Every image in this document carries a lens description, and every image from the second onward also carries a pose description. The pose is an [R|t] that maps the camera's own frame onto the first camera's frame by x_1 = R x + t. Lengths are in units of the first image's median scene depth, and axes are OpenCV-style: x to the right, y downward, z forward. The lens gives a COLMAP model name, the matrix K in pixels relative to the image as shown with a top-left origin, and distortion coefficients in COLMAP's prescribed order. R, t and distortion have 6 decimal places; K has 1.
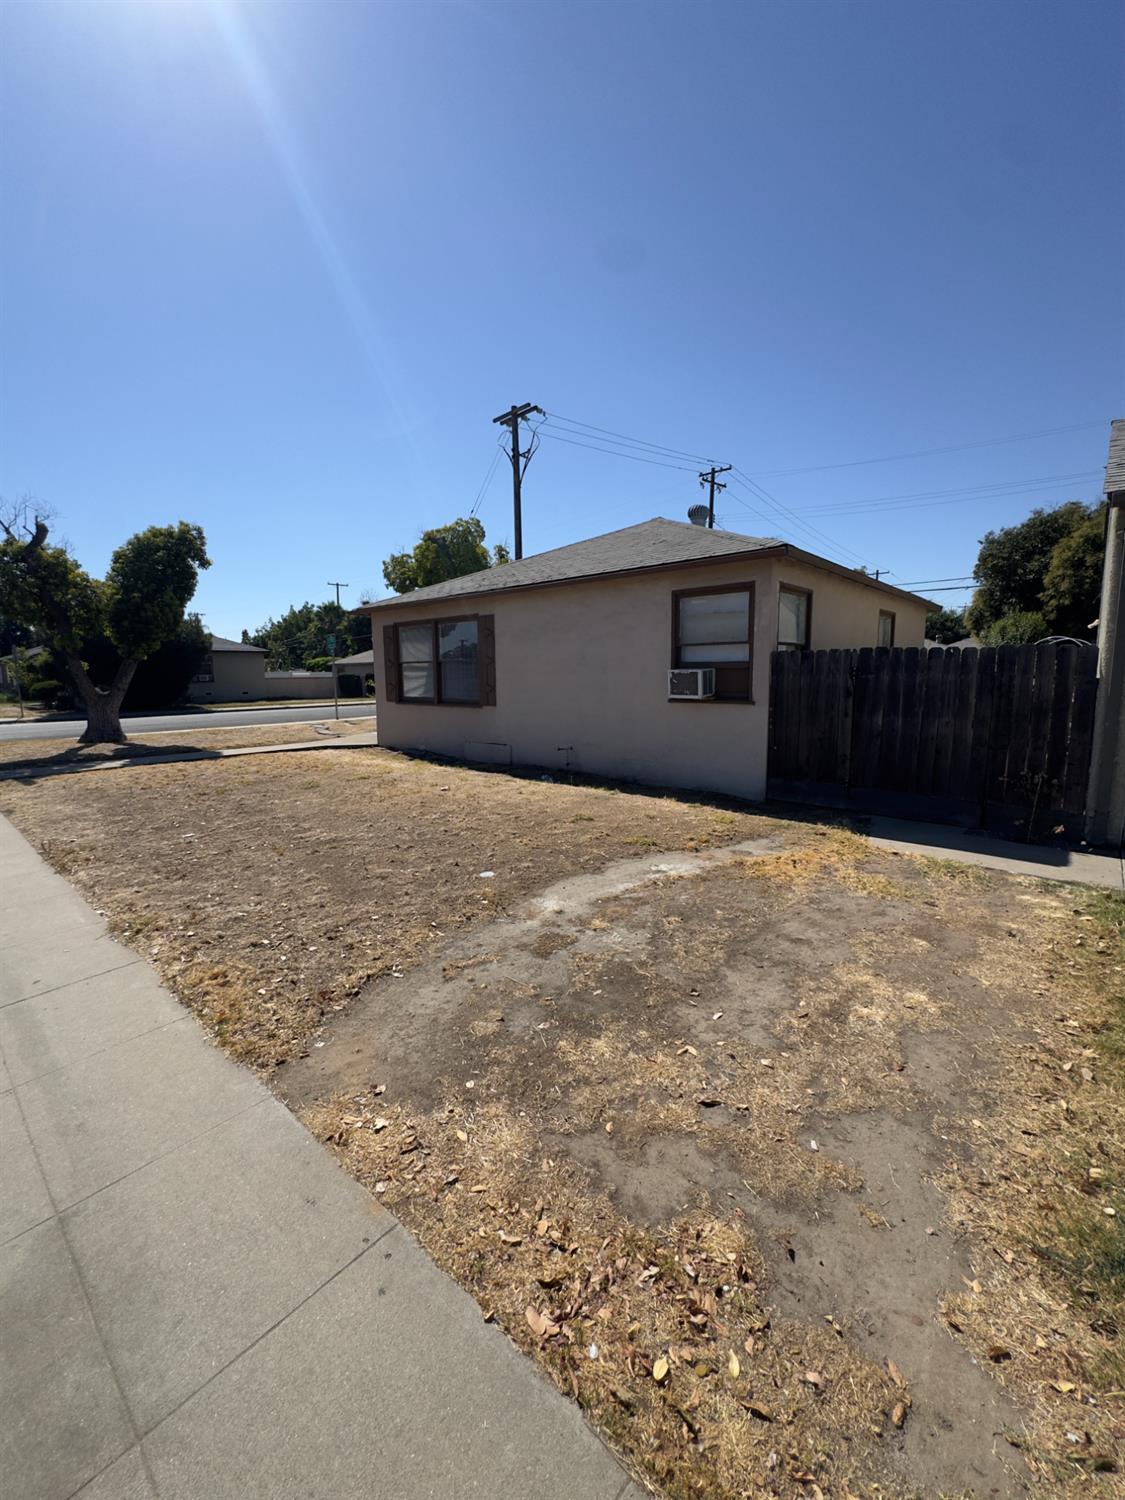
lens RADIAL K [[603.8, 0, 562.9], [0, 603.8, 744.5], [0, 0, 1]] dist [-0.008341, 0.001252]
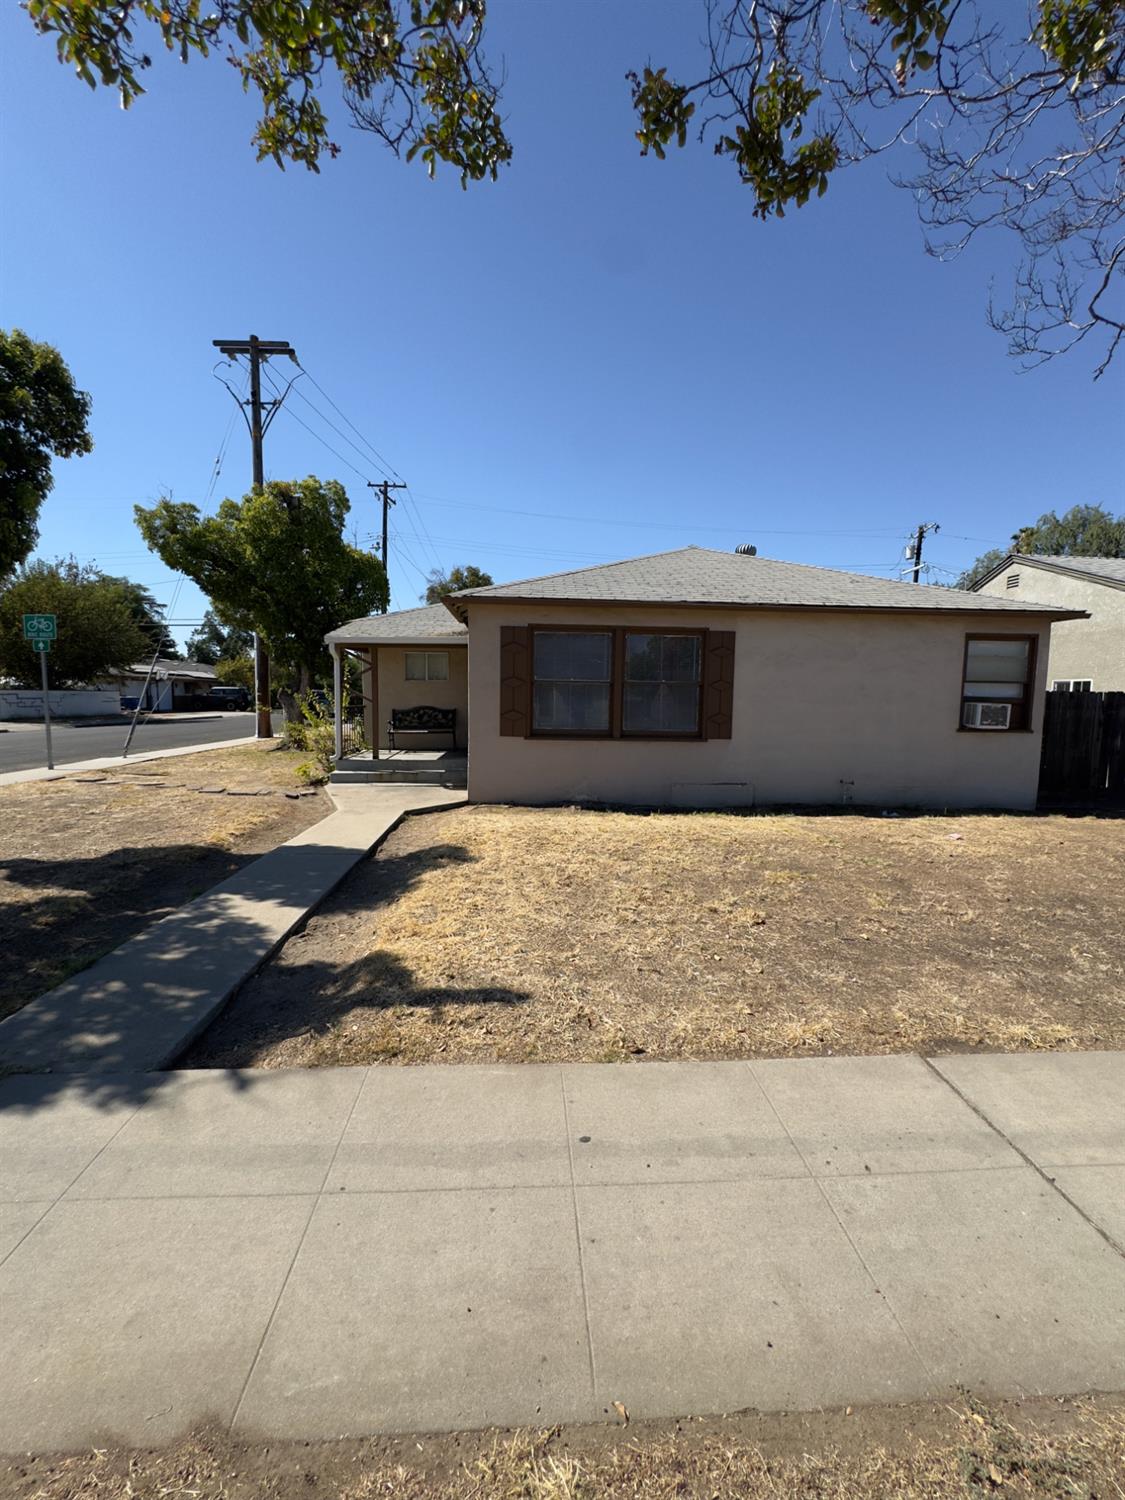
lens RADIAL K [[603.8, 0, 555.6], [0, 603.8, 747.2], [0, 0, 1]] dist [-0.008341, 0.001252]
pose [[0.708546, -0.038592, 0.704608, -0.786762], [0.061562, 0.998077, -0.007241, -0.055449], [-0.702974, 0.048508, 0.709560, 0.511376]]
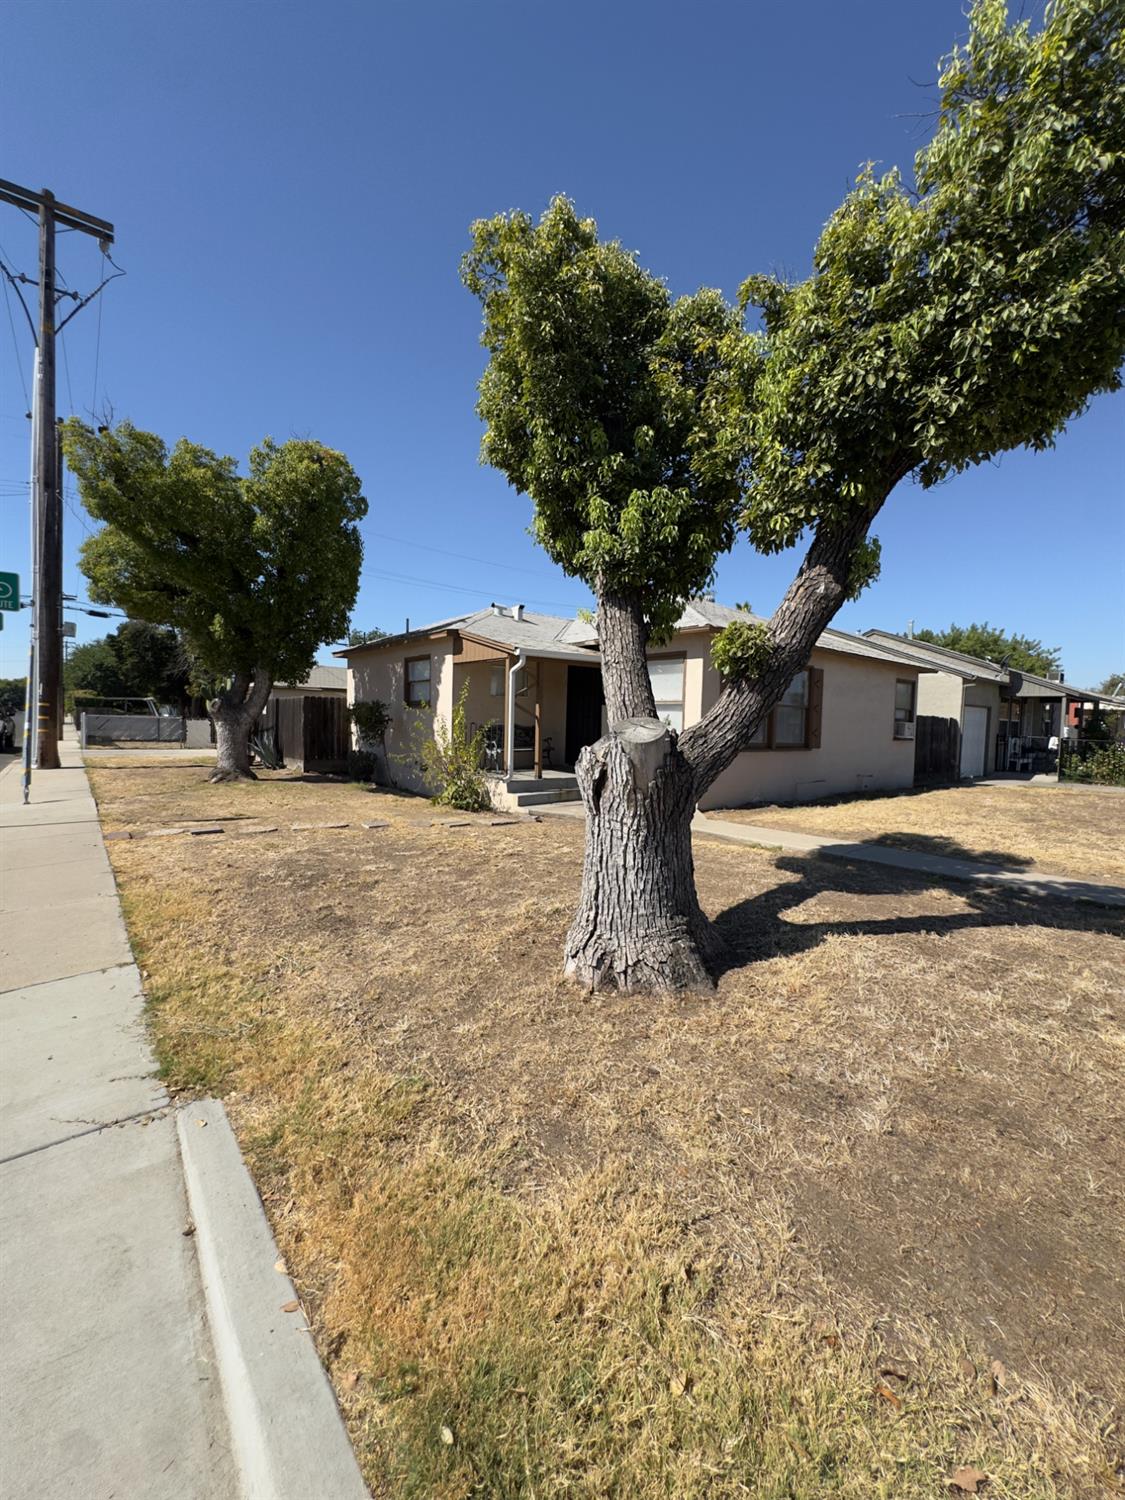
lens RADIAL K [[603.8, 0, 572.2], [0, 603.8, 756.4], [0, 0, 1]] dist [-0.008341, 0.001252]
pose [[0.150416, -0.027447, 0.988242, -1.158640], [0.097886, 0.995116, 0.012739, -0.097350], [-0.983765, 0.094819, 0.152368, 1.148961]]
